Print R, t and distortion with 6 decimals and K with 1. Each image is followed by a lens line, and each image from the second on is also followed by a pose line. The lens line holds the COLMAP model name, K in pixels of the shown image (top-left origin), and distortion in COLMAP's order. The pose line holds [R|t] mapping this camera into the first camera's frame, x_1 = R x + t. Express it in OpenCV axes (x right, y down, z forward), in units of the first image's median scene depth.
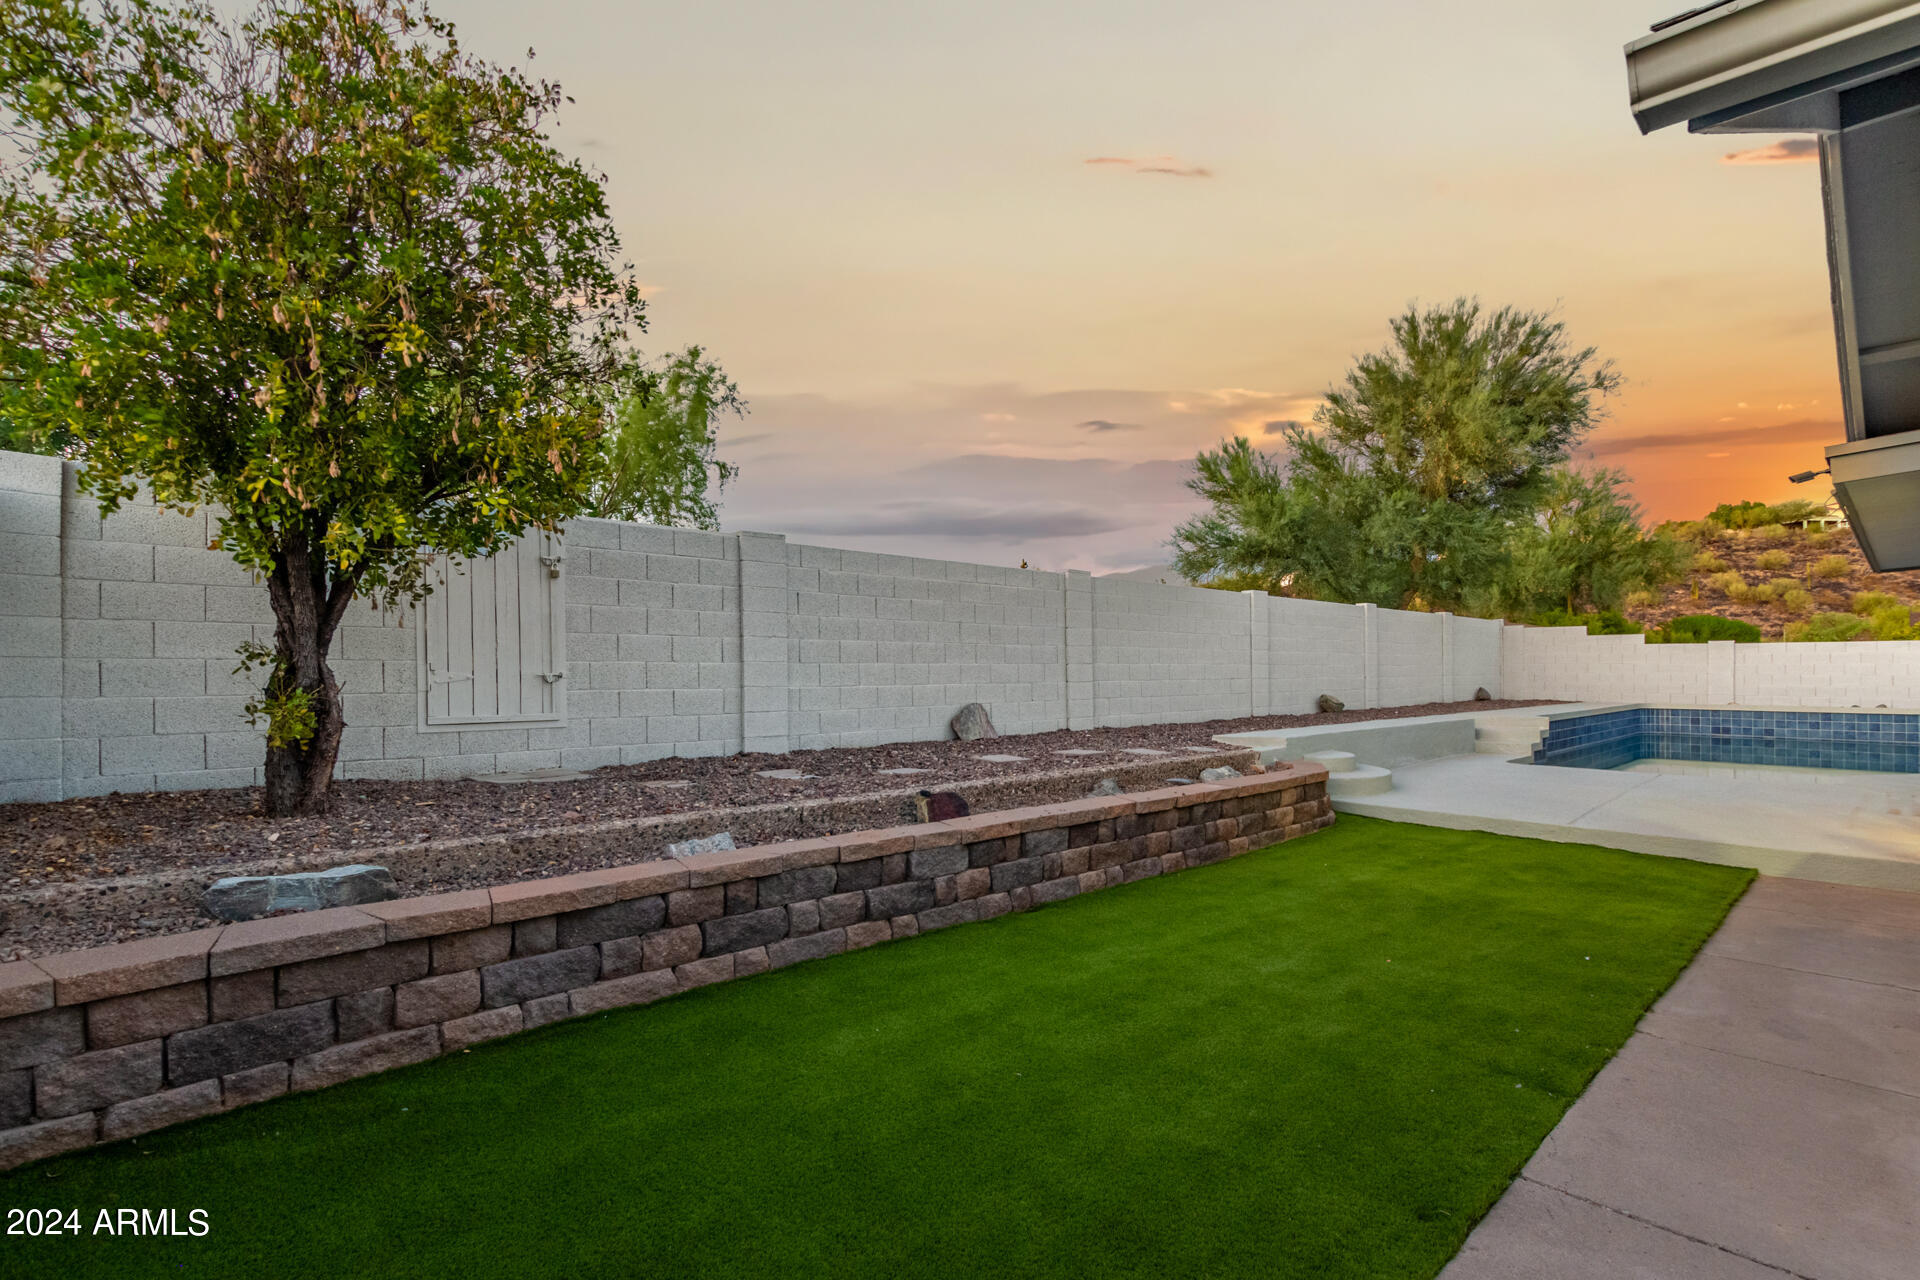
lens RADIAL K [[908.6, 0, 989.6], [0, 908.6, 664.9], [0, 0, 1]] dist [0.000044, -0.000184]
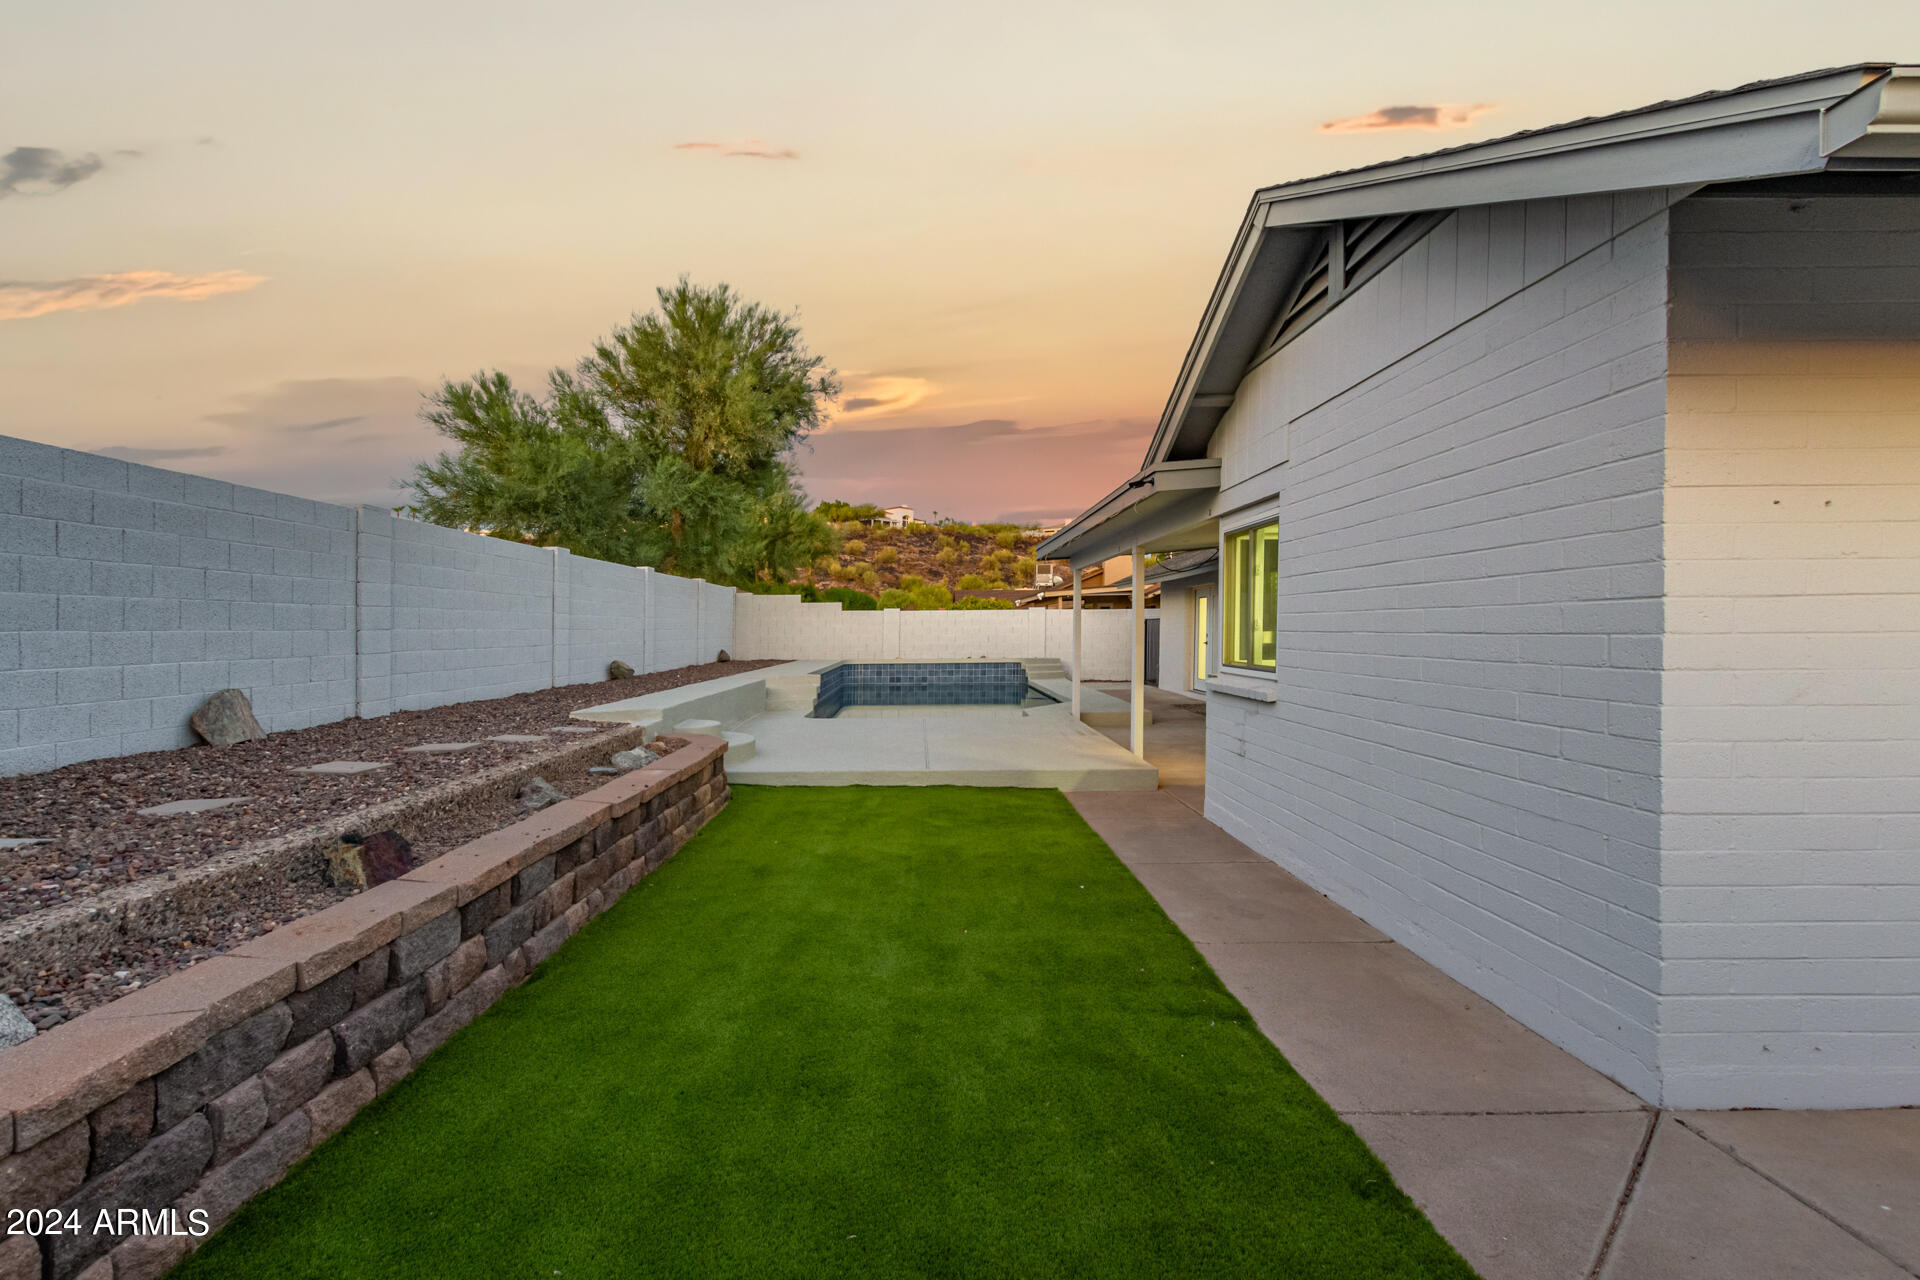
lens RADIAL K [[912.3, 0, 914.3], [0, 912.3, 619.9], [0, 0, 1]] dist [0.000542, -0.000913]
pose [[0.704934, 0.001801, 0.709271, -0.103299], [0.005586, 0.999952, -0.008091, -0.000681], [-0.709251, 0.009665, 0.704890, 0.119380]]
